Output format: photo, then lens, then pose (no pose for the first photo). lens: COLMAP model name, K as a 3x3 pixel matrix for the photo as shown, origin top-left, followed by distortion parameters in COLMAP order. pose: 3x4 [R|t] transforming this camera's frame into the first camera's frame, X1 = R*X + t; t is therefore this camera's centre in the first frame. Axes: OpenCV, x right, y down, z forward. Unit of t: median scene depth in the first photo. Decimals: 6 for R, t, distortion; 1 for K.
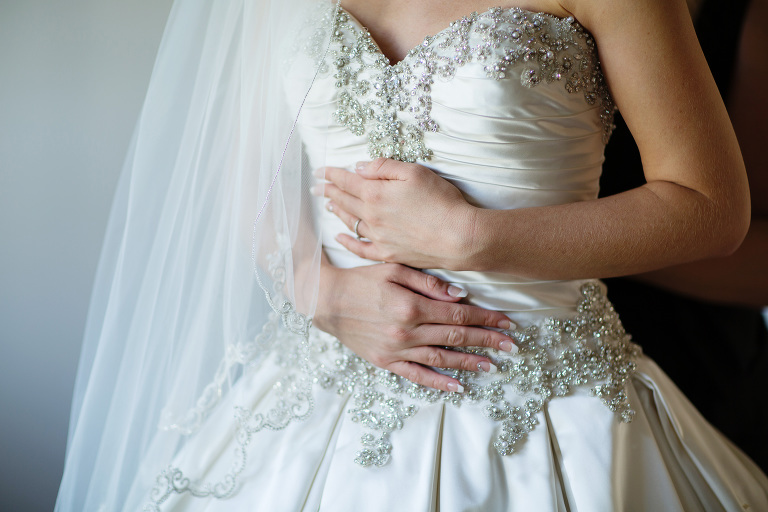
lens RADIAL K [[1823.7, 0, 384.6], [0, 1823.7, 257.6], [0, 0, 1]] dist [-0.244766, 0.000000]
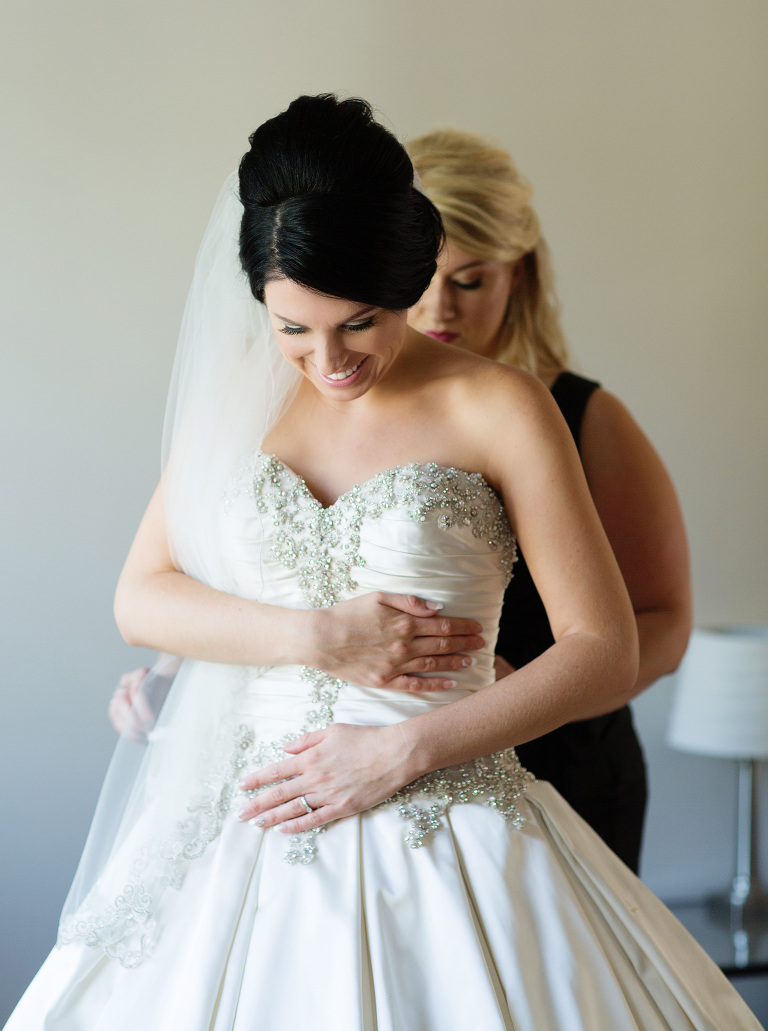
lens RADIAL K [[2455.5, 0, 382.8], [0, 2455.5, 512.3], [0, 0, 1]] dist [-0.667950, 0.000000]
pose [[0.996039, 0.032438, 0.082794, -0.088014], [-0.022692, 0.992984, -0.116054, 0.077048], [-0.085978, 0.113716, 0.989786, -0.550604]]
